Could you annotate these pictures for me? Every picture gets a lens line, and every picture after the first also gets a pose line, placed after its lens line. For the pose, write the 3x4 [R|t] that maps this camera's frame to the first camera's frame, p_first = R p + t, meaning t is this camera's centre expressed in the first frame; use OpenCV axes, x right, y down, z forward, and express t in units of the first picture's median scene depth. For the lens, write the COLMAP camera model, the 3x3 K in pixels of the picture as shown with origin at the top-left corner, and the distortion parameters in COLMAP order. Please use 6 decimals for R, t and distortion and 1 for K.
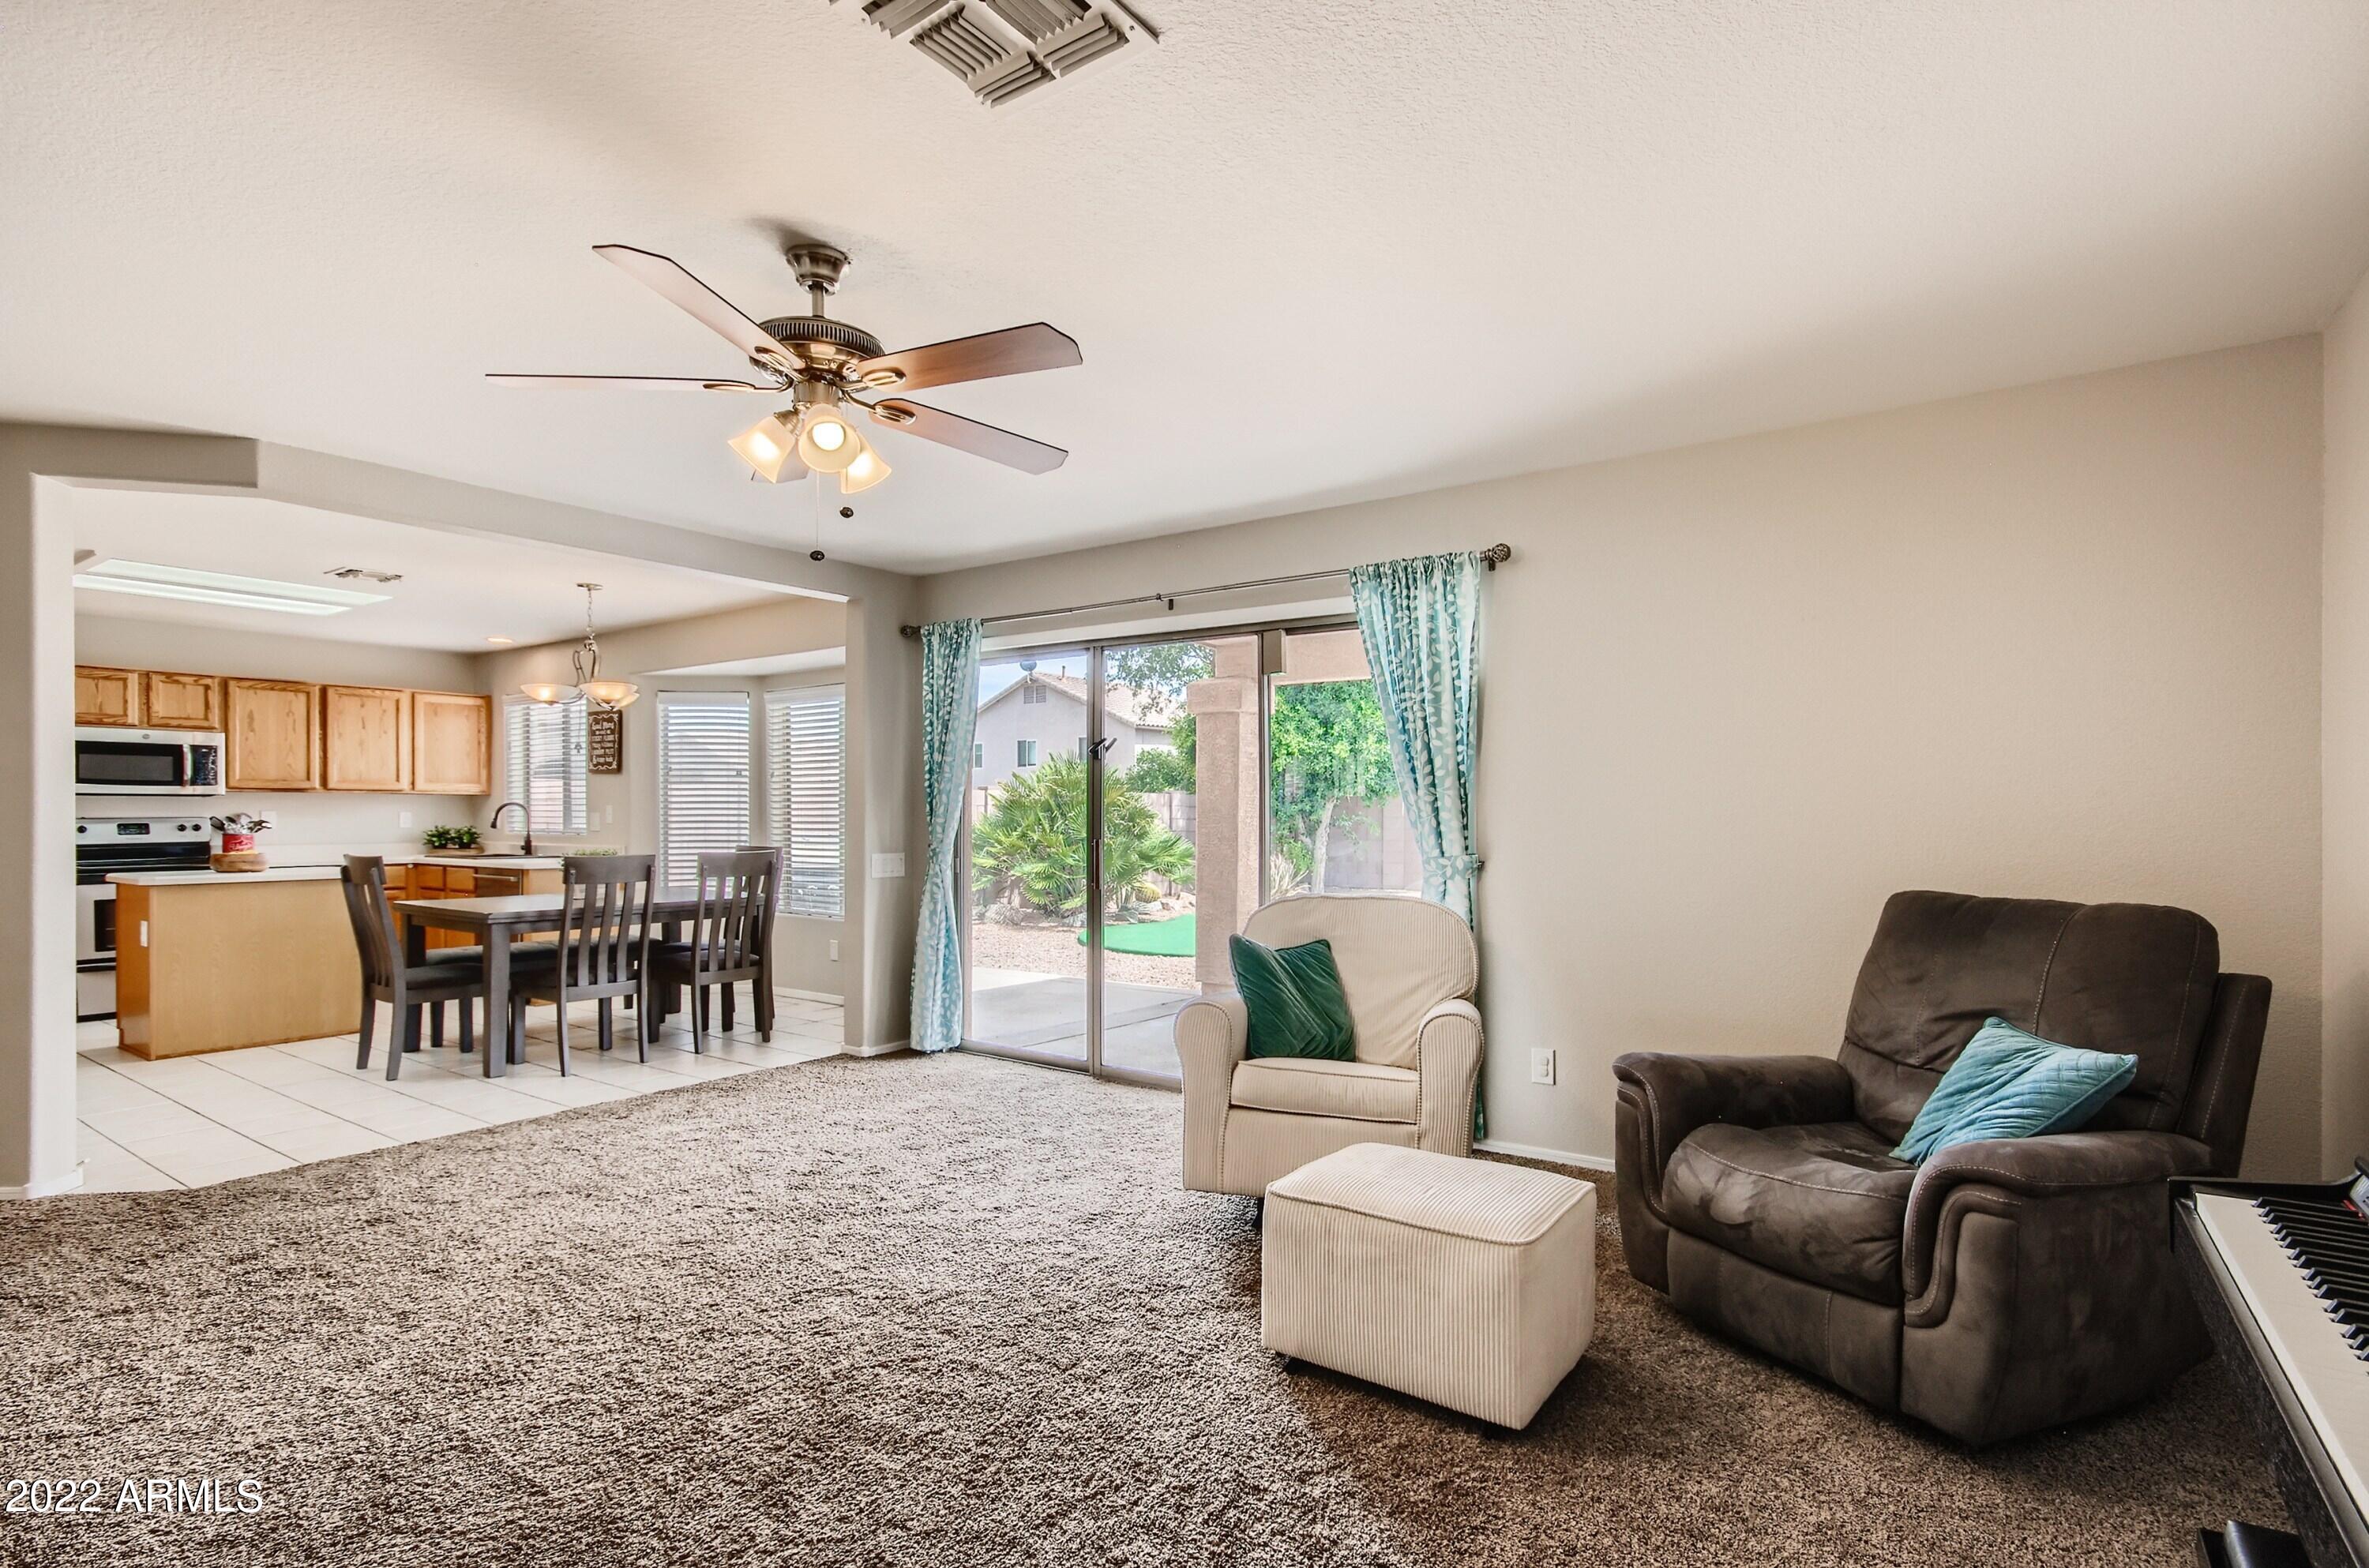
lens RADIAL K [[1151.6, 0, 1180.3], [0, 1151.6, 817.2], [0, 0, 1]] dist [-0.000039, 0.010601]
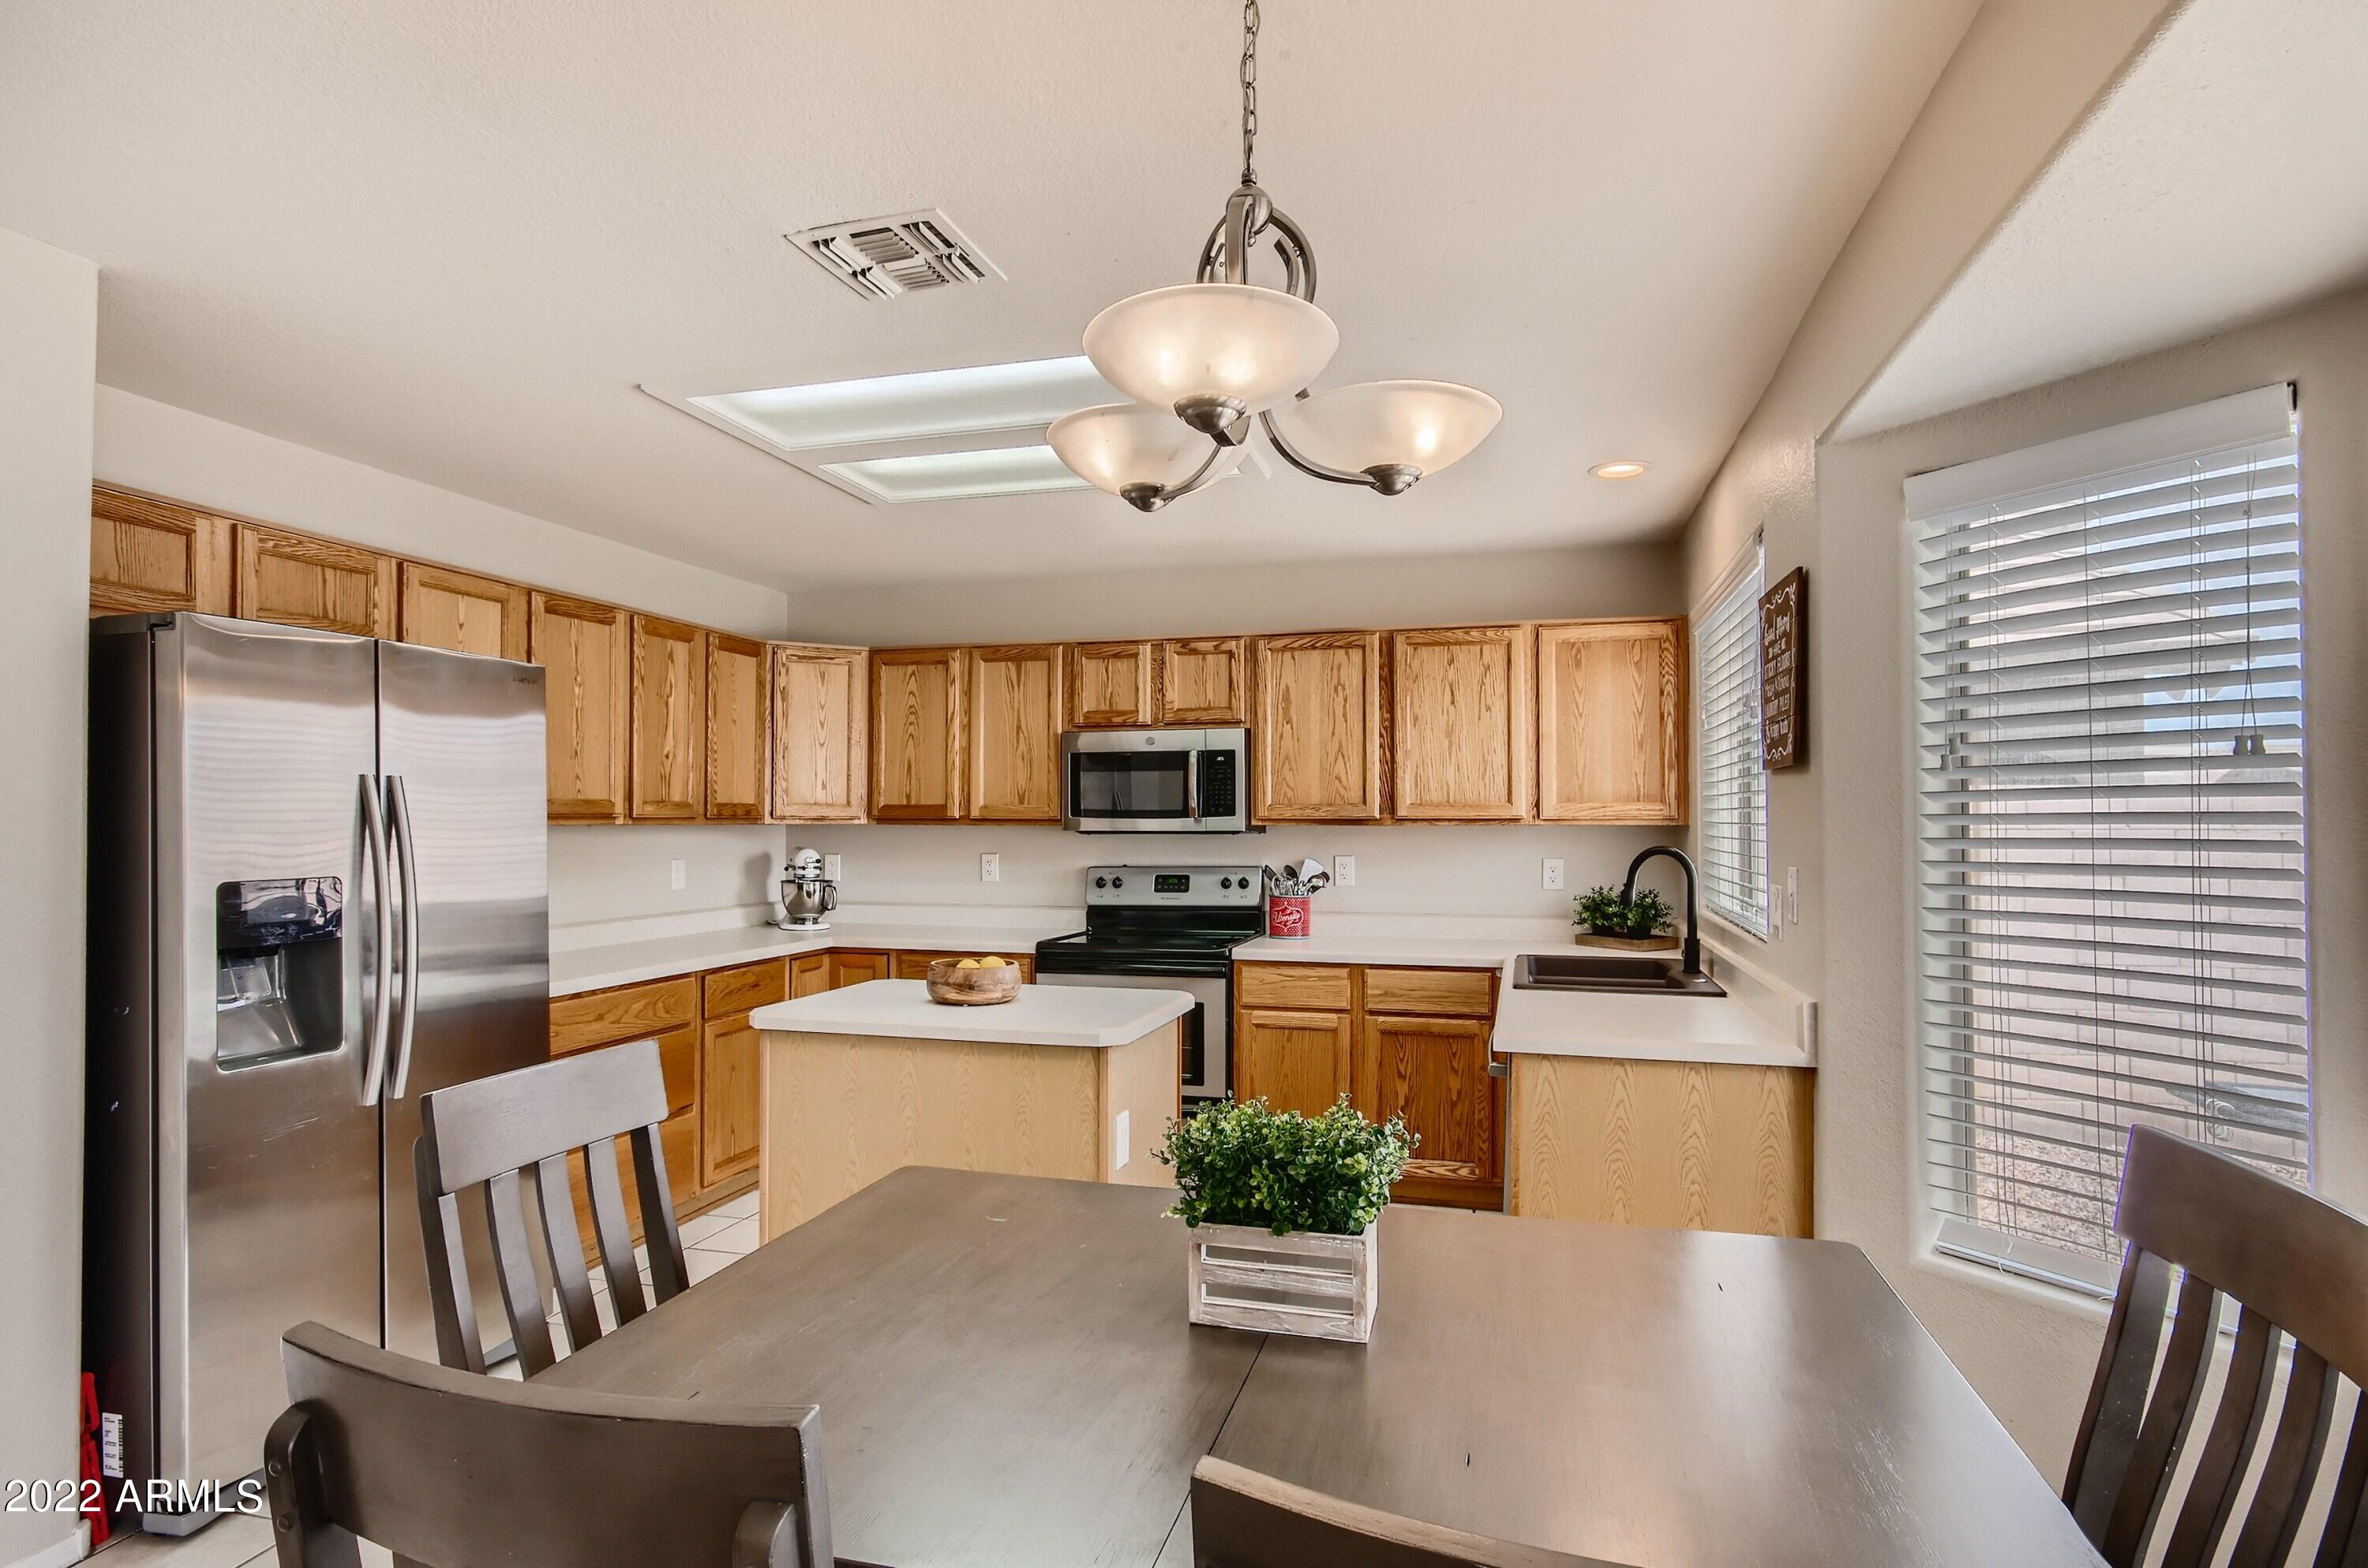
lens RADIAL K [[1226.1, 0, 1216.6], [0, 1226.1, 822.2], [0, 0, 1]] dist [-0.001649, -0.000045]
pose [[0.372520, -0.001256, -0.928023, -0.242839], [-0.003127, 0.999992, -0.002609, -0.022482], [0.928019, 0.003874, 0.372513, 0.747622]]
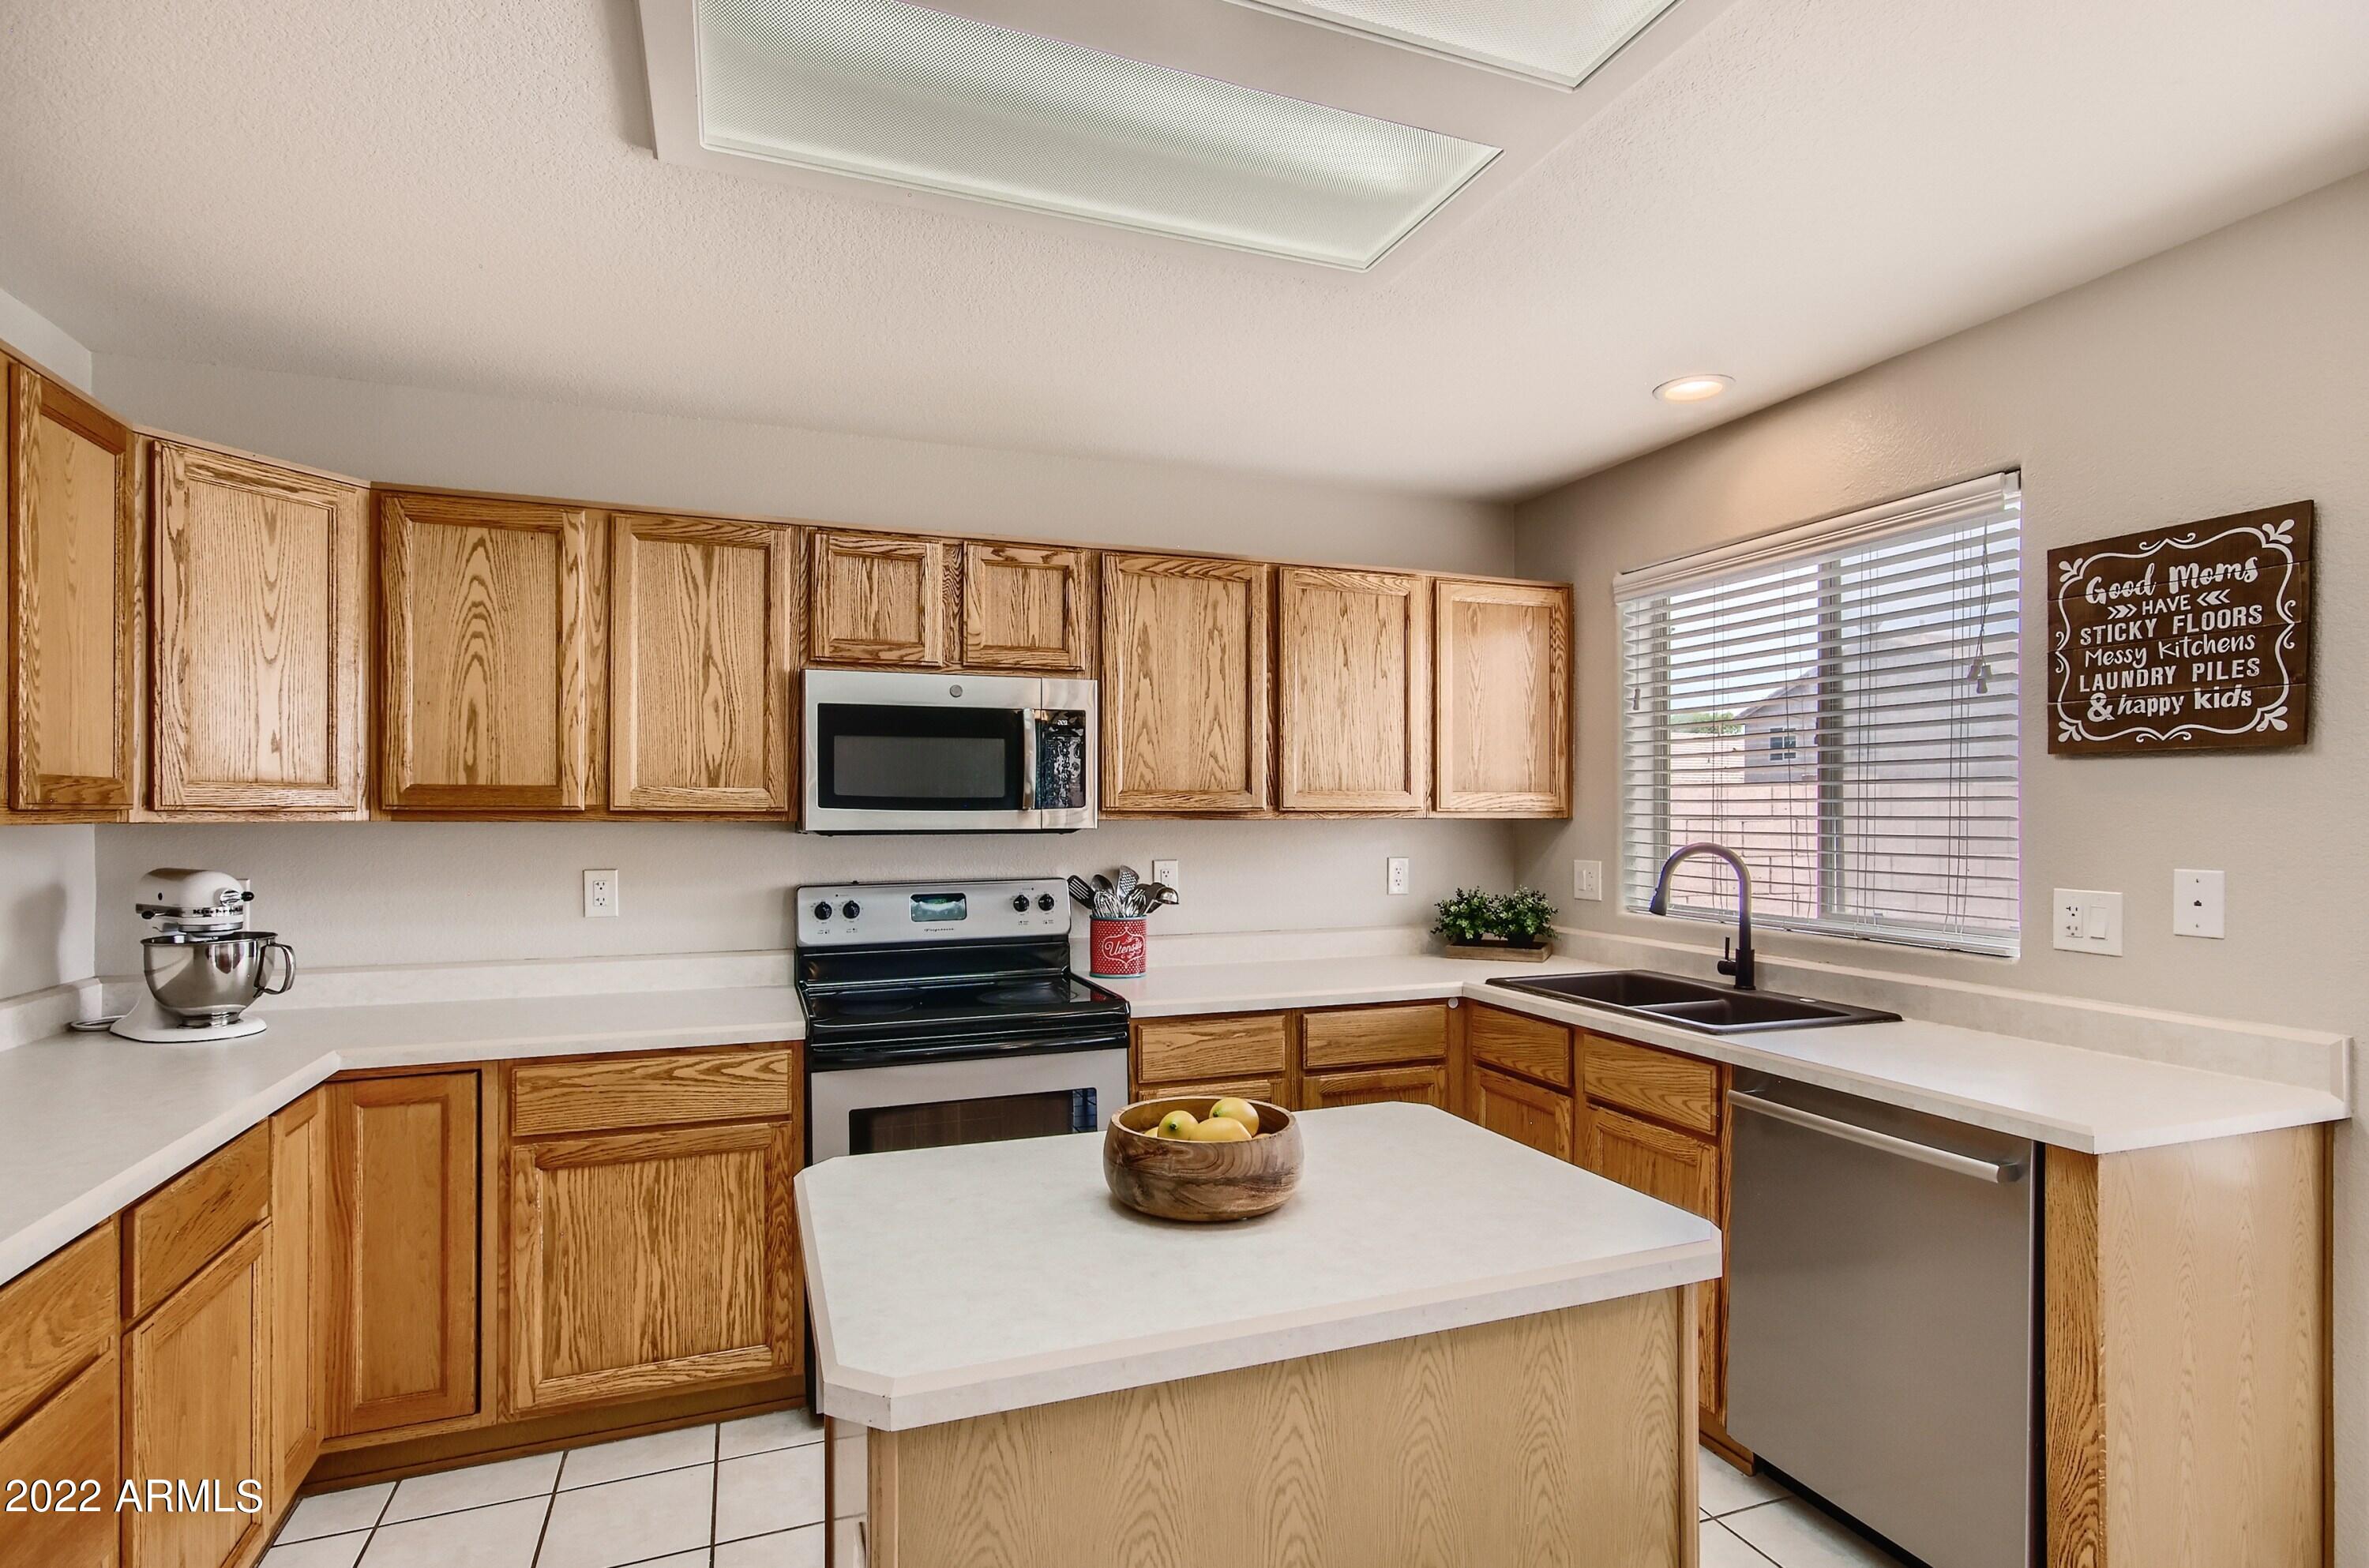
lens RADIAL K [[1151.6, 0, 1180.3], [0, 1151.6, 817.2], [0, 0, 1]] dist [-0.000039, 0.010601]
pose [[0.839341, -0.000963, -0.543605, -0.574133], [0.000882, 1.000000, -0.000409, -0.023456], [0.543605, -0.000136, 0.839341, 0.666772]]
